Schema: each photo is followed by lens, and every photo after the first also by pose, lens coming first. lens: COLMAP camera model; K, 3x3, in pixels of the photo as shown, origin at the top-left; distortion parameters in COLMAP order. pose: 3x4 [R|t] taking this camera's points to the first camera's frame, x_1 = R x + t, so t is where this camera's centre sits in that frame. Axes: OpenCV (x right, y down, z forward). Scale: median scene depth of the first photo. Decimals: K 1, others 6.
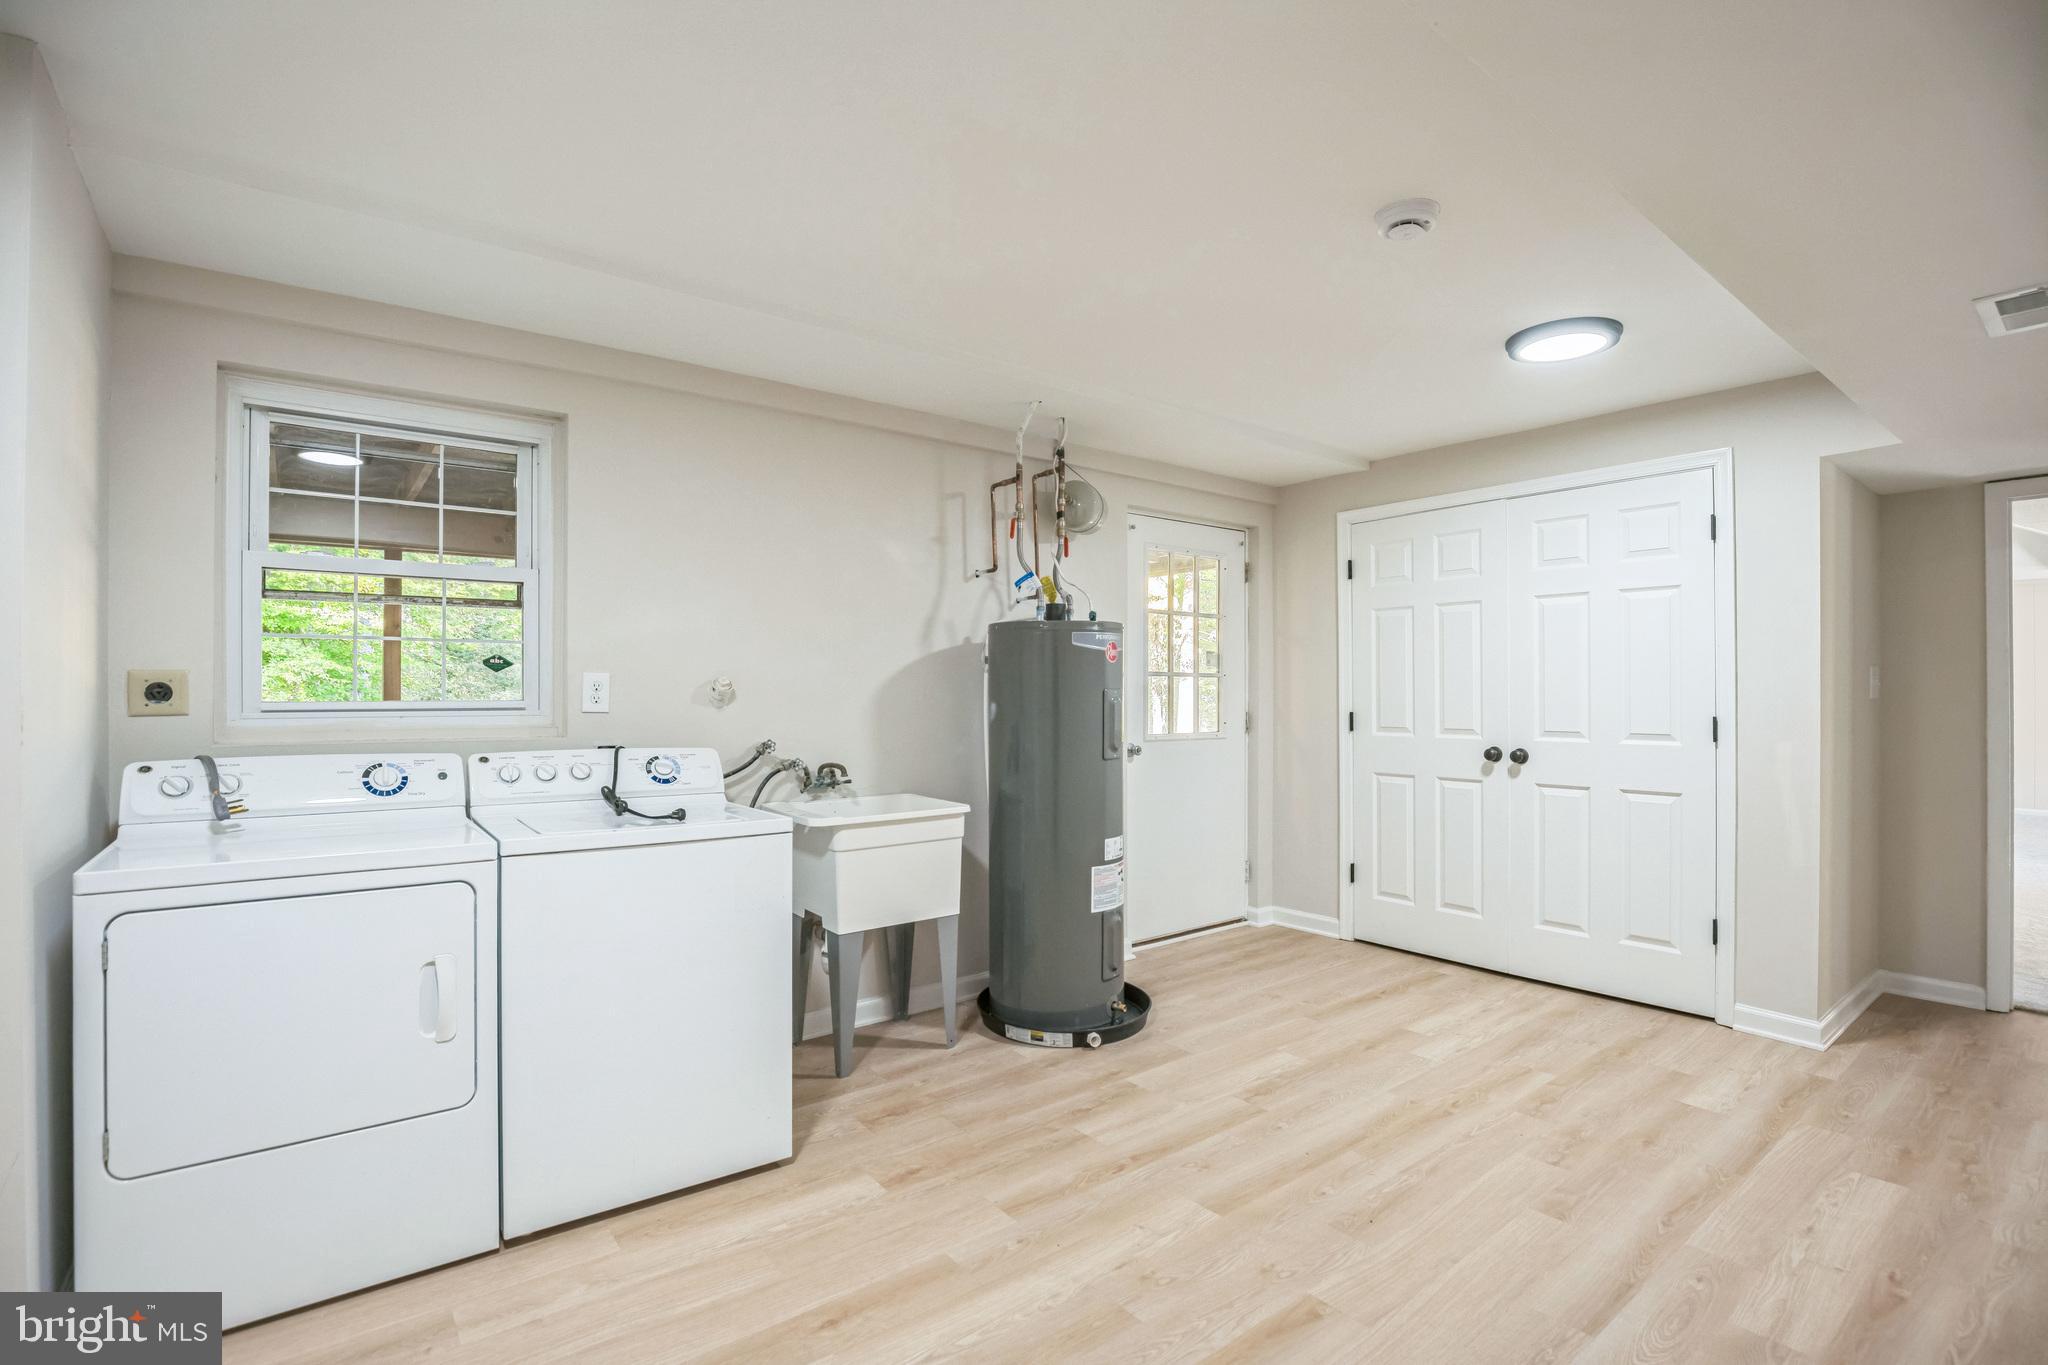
lens RADIAL K [[943.4, 0, 1031.4], [0, 943.4, 678.2], [0, 0, 1]] dist [-0.035573, 0.006411]
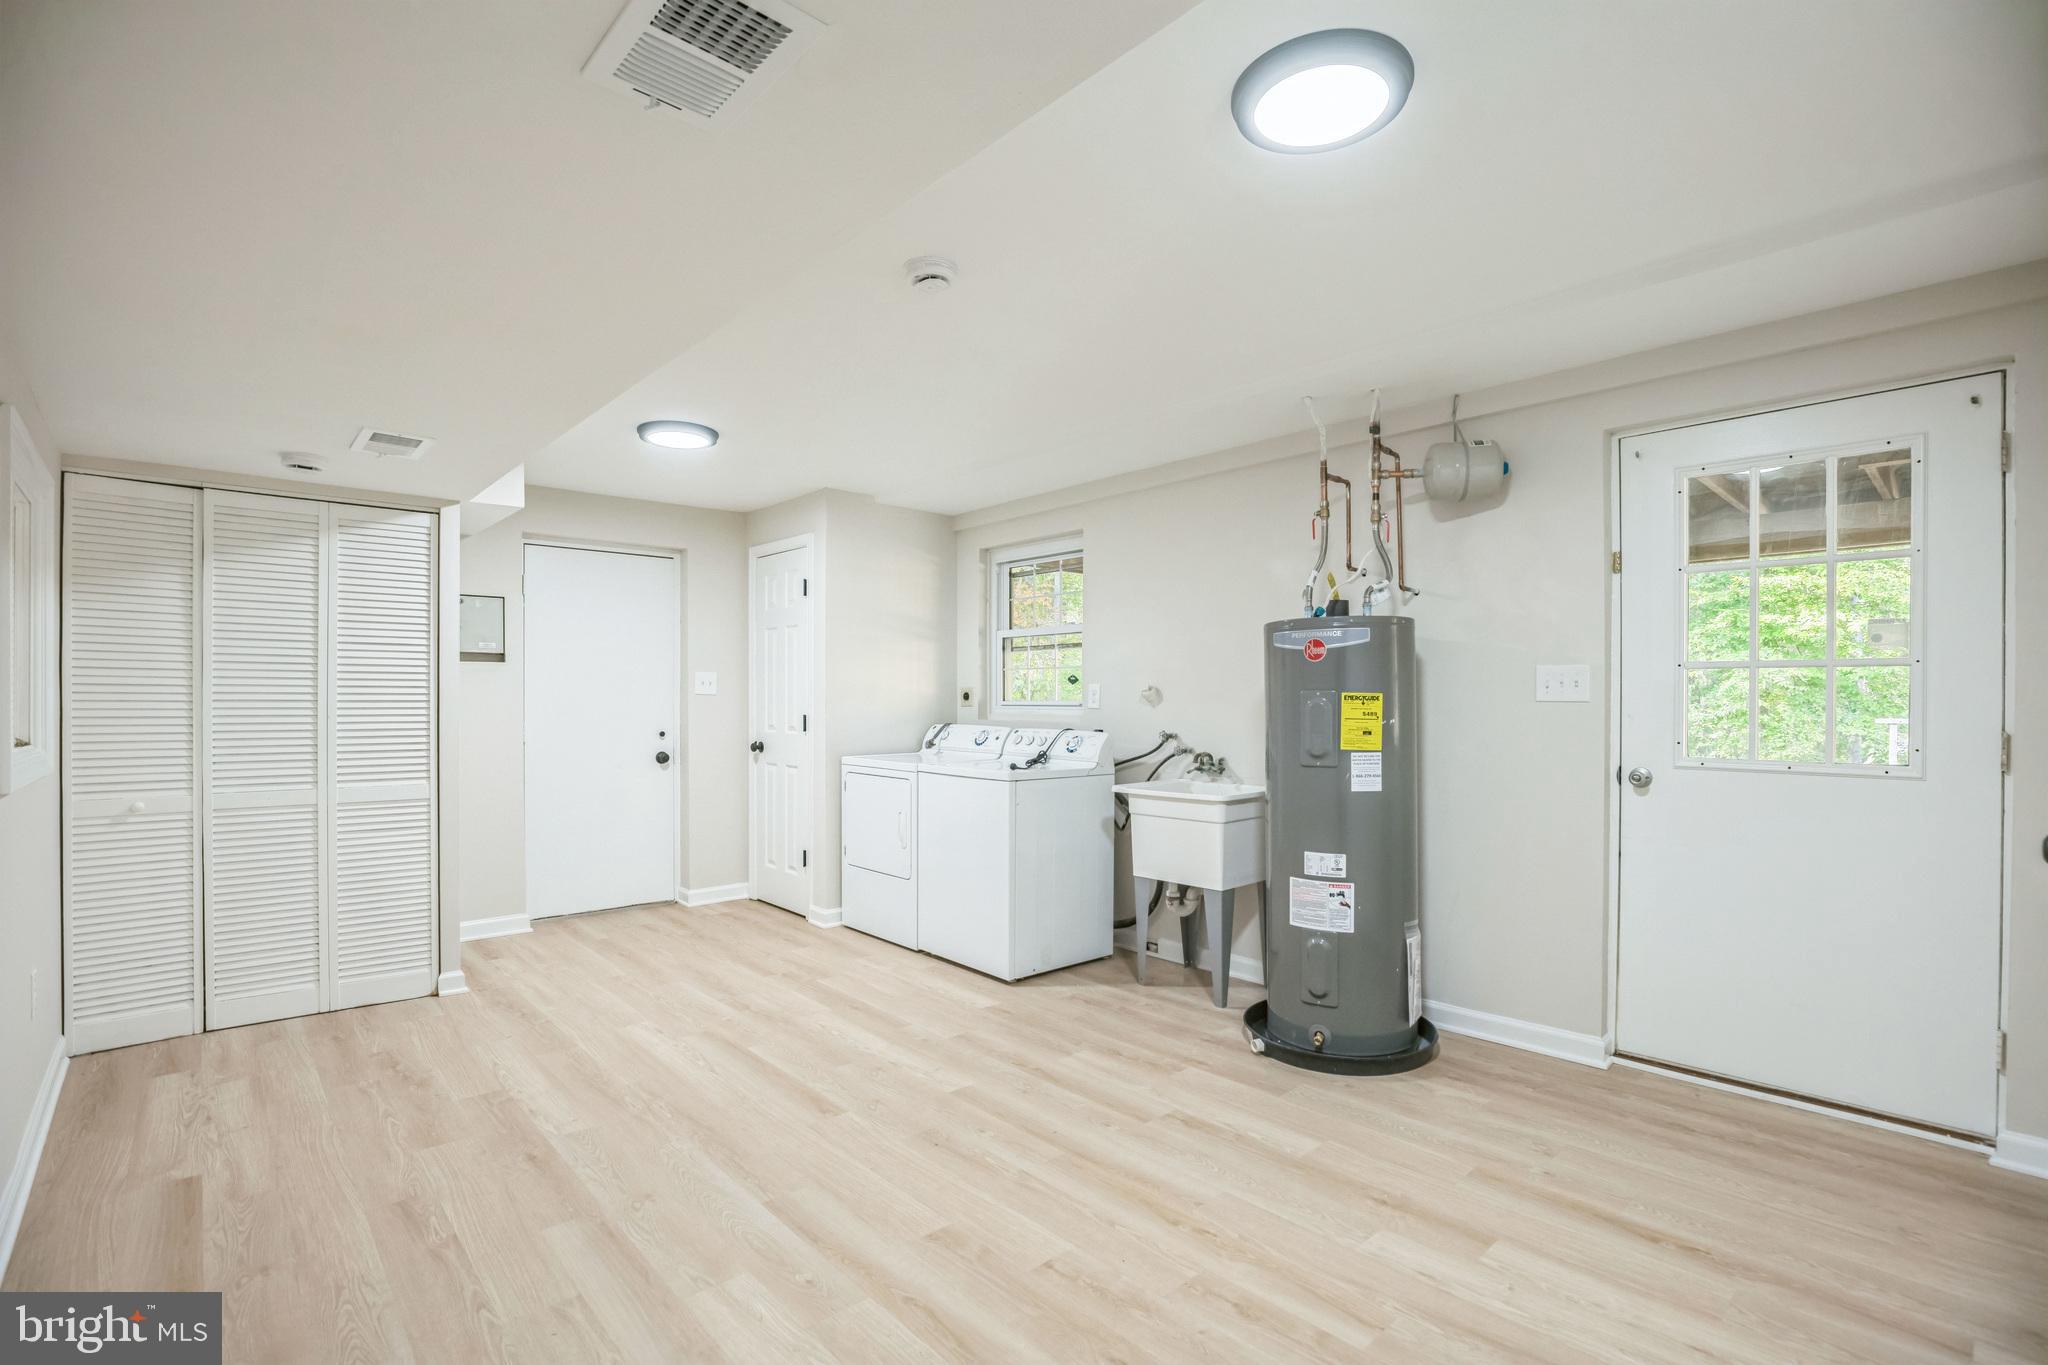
lens RADIAL K [[943.4, 0, 1031.1], [0, 943.4, 701.7], [0, 0, 1]] dist [-0.035573, 0.006411]
pose [[0.073002, -0.000472, -0.997332, 1.158345], [0.014574, 0.999894, 0.000593, 0.021470], [0.997225, -0.014578, 0.073001, 0.778311]]
